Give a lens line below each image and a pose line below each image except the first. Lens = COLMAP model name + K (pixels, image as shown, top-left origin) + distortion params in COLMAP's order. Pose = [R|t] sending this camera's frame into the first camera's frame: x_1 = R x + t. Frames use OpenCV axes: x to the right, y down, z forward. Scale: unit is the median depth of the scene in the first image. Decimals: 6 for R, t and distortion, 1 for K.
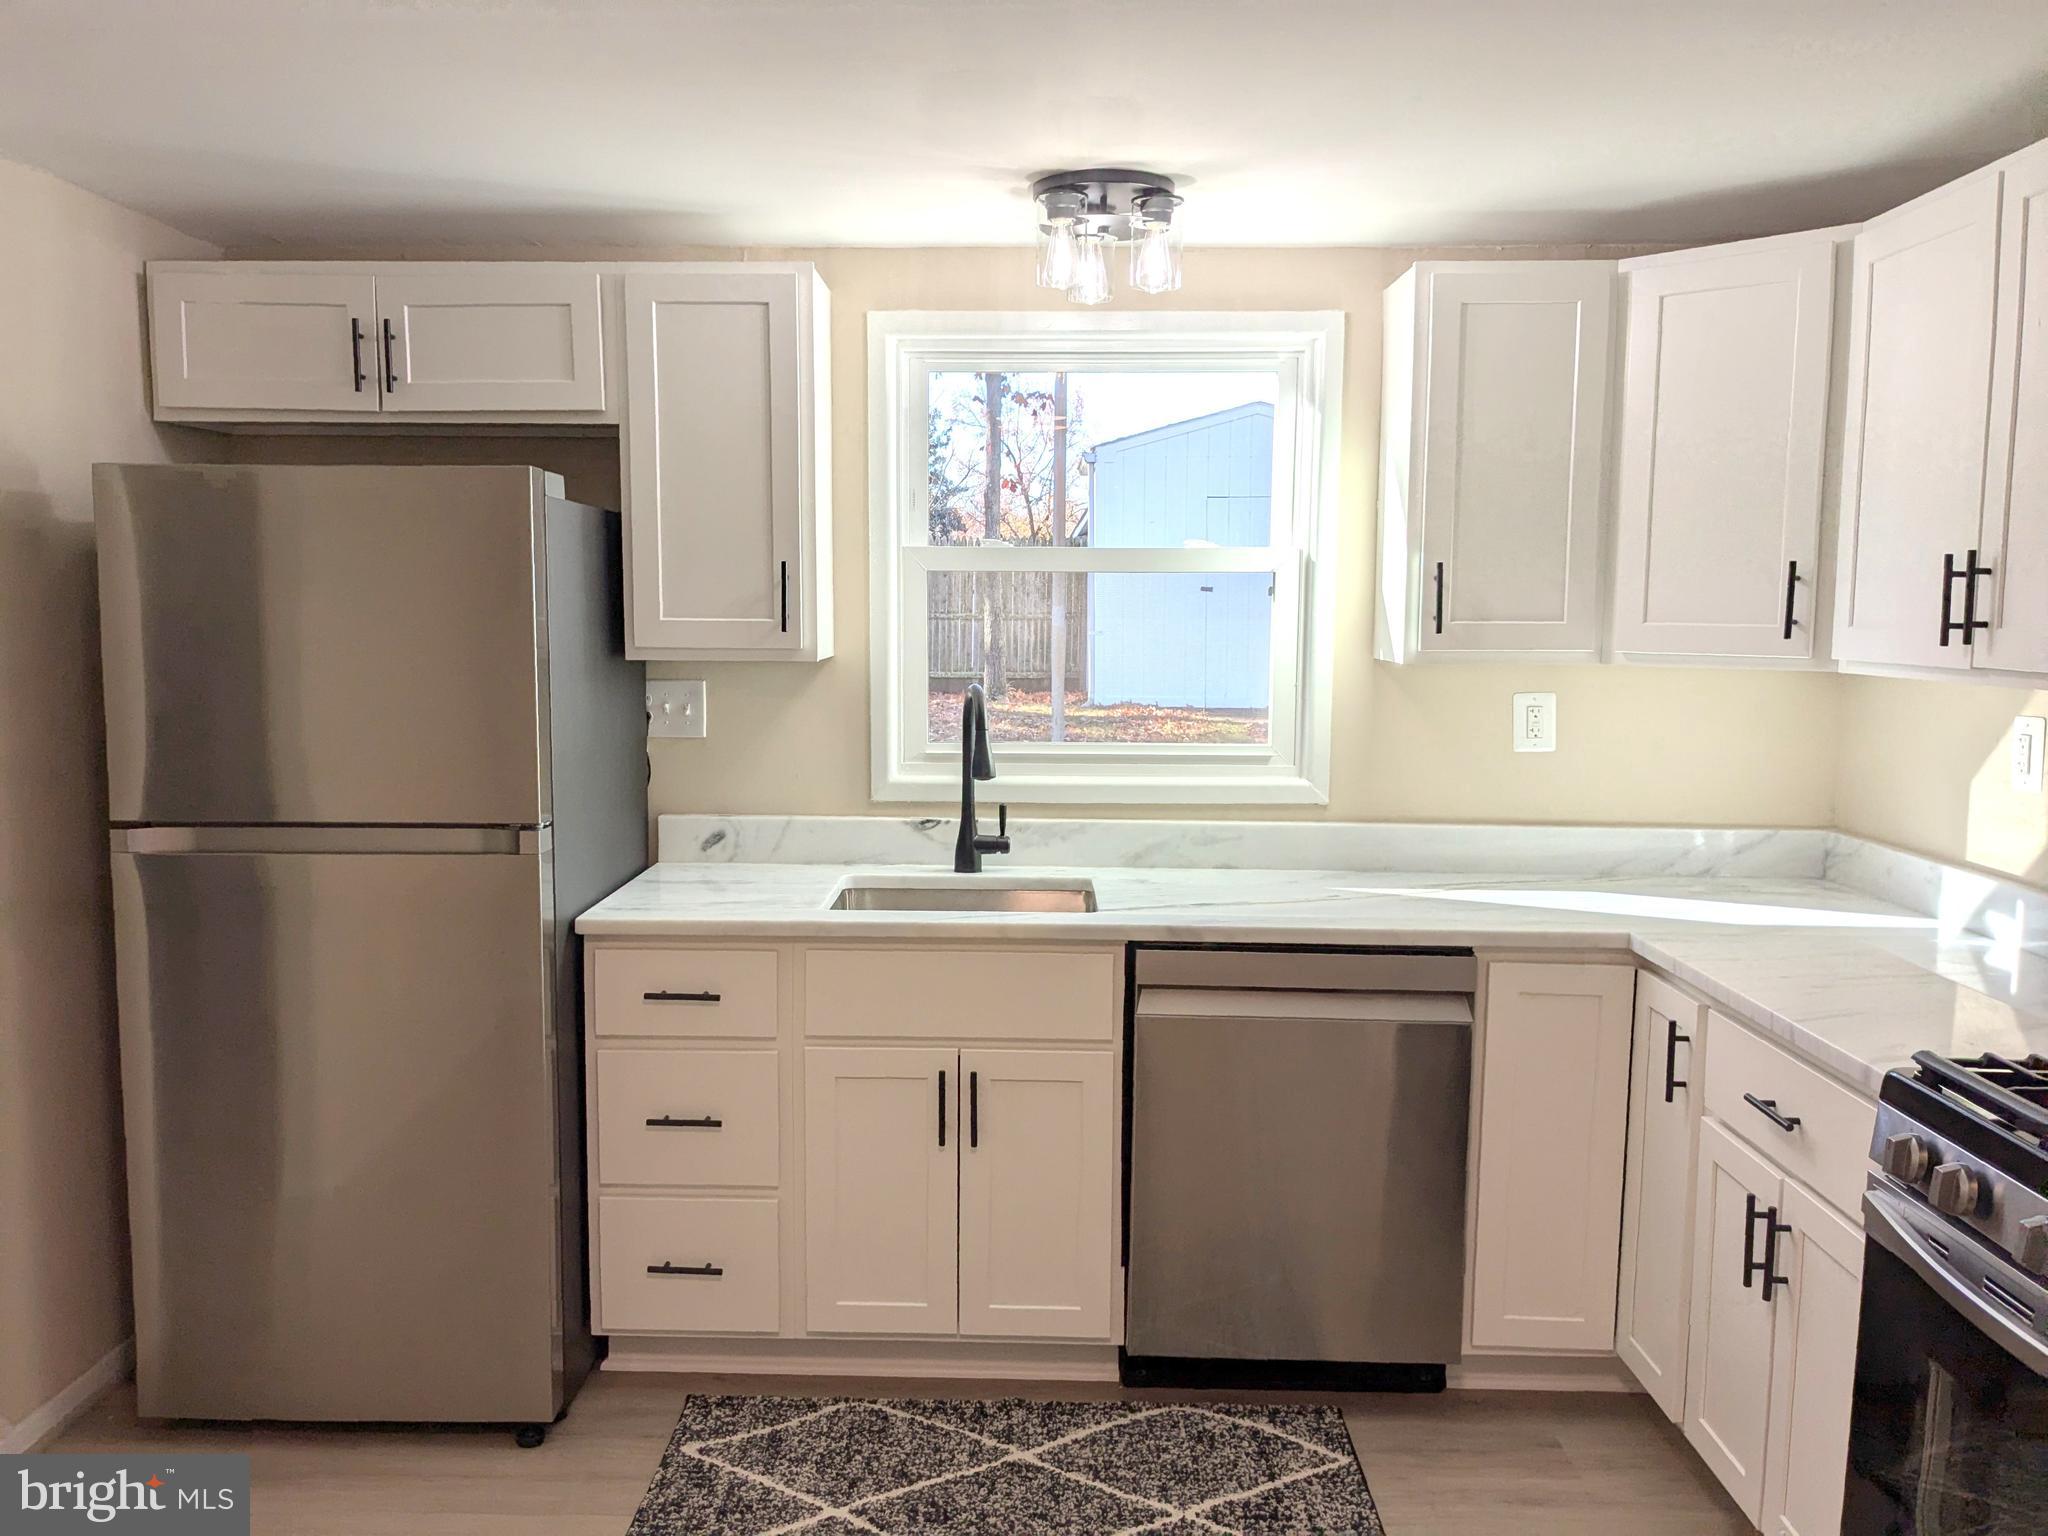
lens RADIAL K [[1606.1, 0, 1001.9], [0, 1606.1, 763.3], [0, 0, 1]] dist [0.028085, -0.059876]
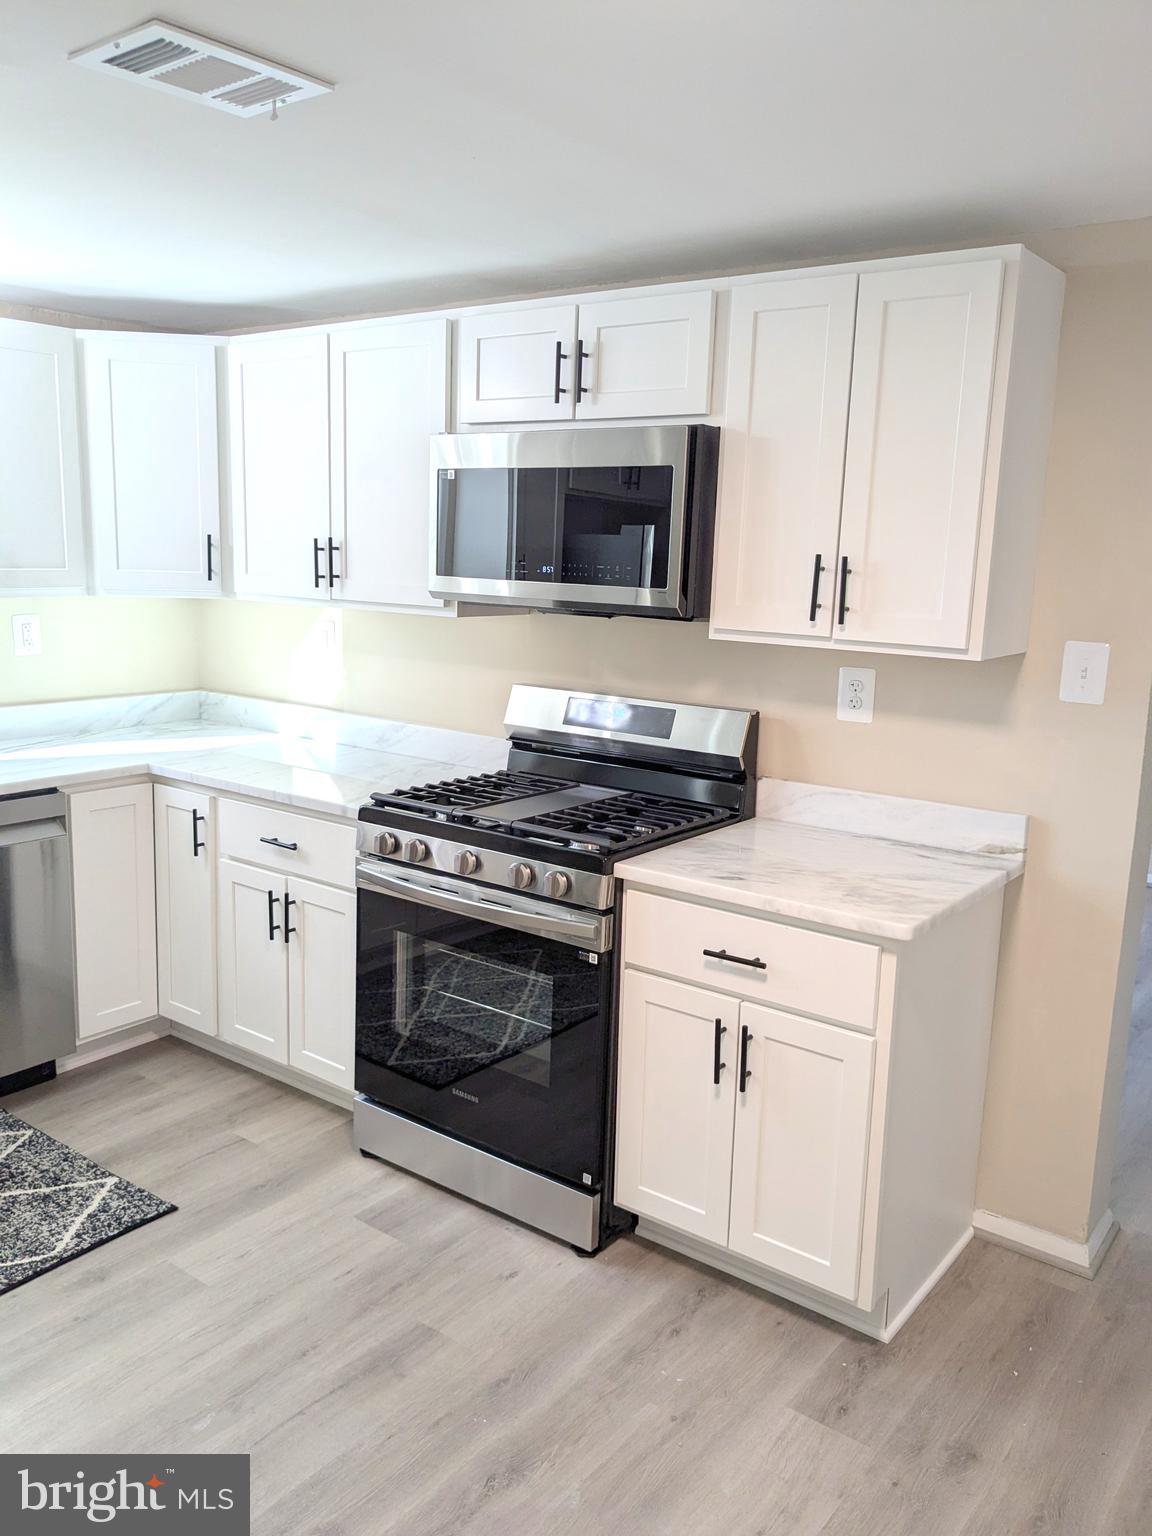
lens RADIAL K [[1204.6, 0, 568.2], [0, 1204.6, 773.6], [0, 0, 1]] dist [0.028085, -0.059876]
pose [[0.577477, -0.143349, 0.803723, -0.352307], [0.055656, 0.989086, 0.136421, -0.028028], [-0.814508, -0.034048, 0.579153, -0.059913]]
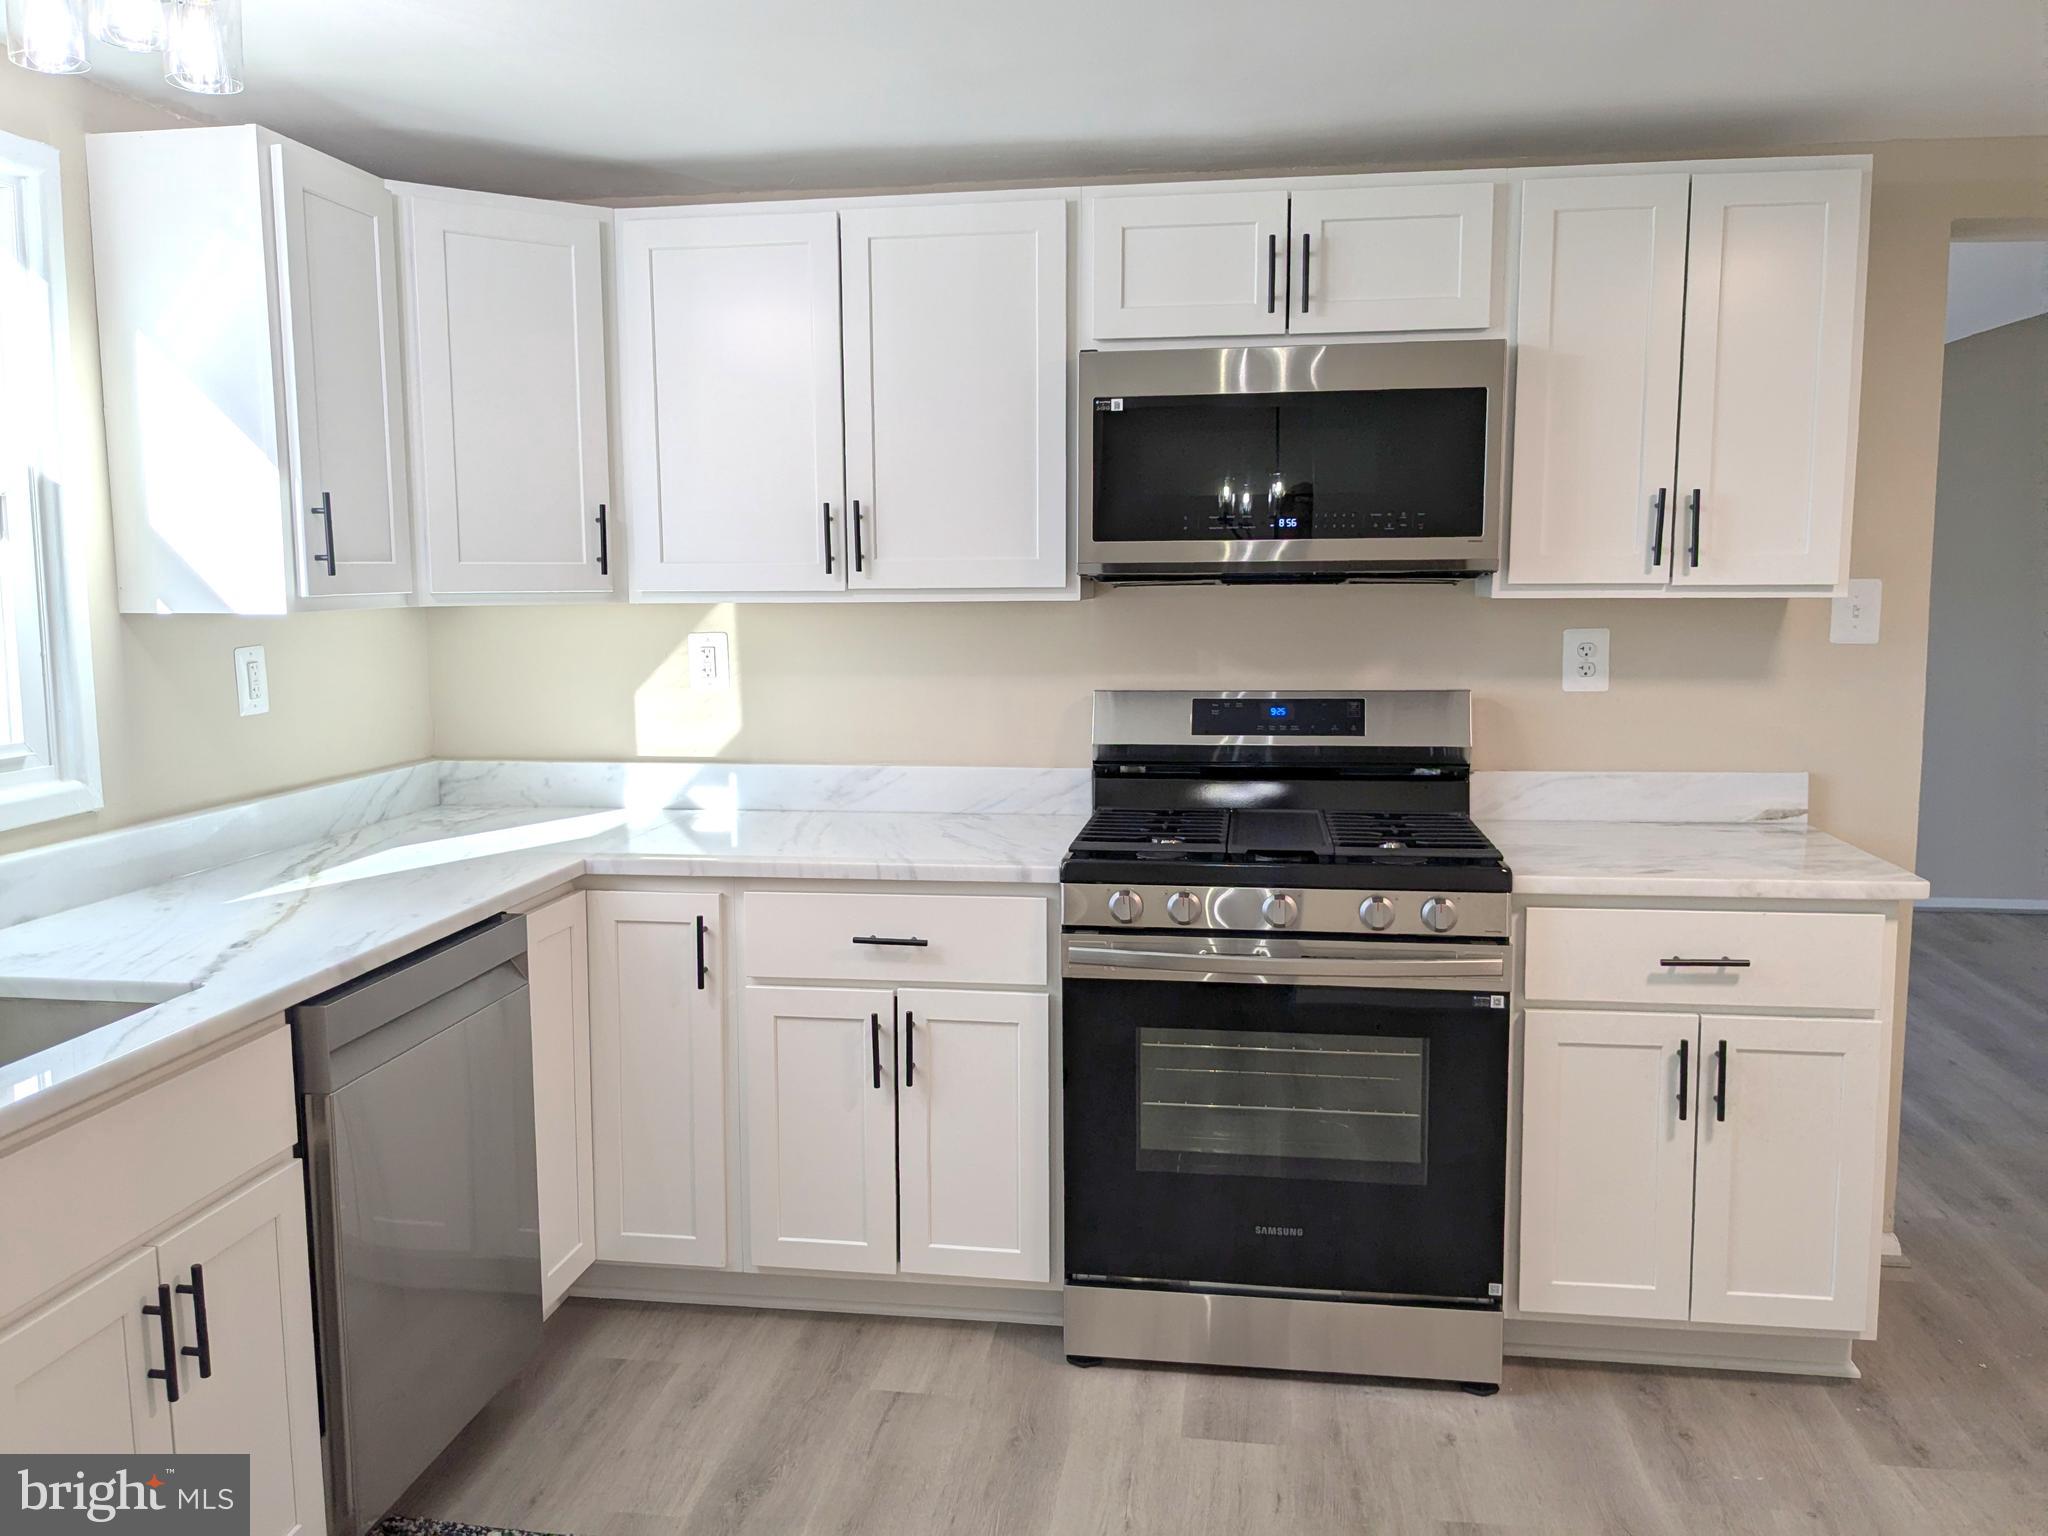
lens RADIAL K [[1606.1, 0, 965.5], [0, 1606.1, 768.3], [0, 0, 1]] dist [0.028085, -0.059876]
pose [[0.132582, -0.126085, 0.983120, -0.592500], [0.107286, 0.987874, 0.112226, -0.042641], [-0.985349, 0.090595, 0.144501, 0.601288]]
